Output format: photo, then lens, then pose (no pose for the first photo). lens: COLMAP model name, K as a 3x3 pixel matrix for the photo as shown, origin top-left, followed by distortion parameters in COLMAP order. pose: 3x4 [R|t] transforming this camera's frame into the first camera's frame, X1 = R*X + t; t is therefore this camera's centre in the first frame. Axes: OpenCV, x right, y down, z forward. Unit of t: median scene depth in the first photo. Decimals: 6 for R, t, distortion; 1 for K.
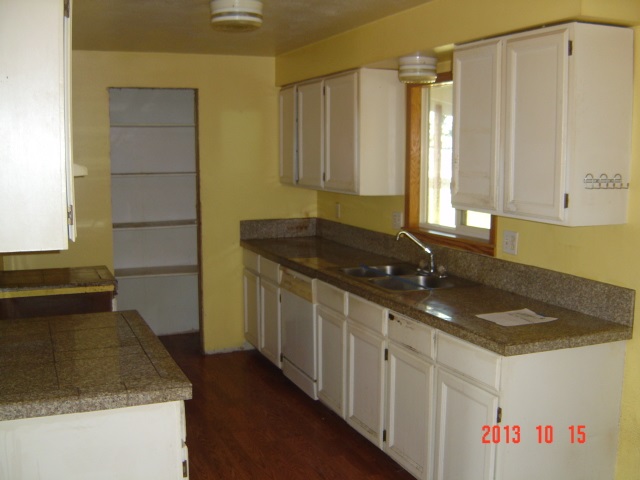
lens RADIAL K [[728.3, 0, 320.0], [0, 728.3, 240.0], [0, 0, 1]] dist [-0.119365, -0.012069]
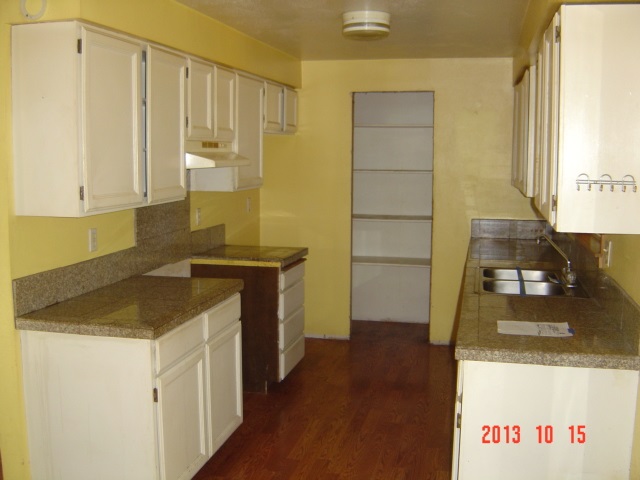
lens RADIAL K [[728.3, 0, 320.0], [0, 728.3, 240.0], [0, 0, 1]] dist [-0.119365, -0.012069]
pose [[0.817529, 0.073574, -0.571168, 0.482275], [-0.075248, 0.996950, 0.020715, -0.003416], [0.570949, 0.026044, 0.820572, 0.068309]]
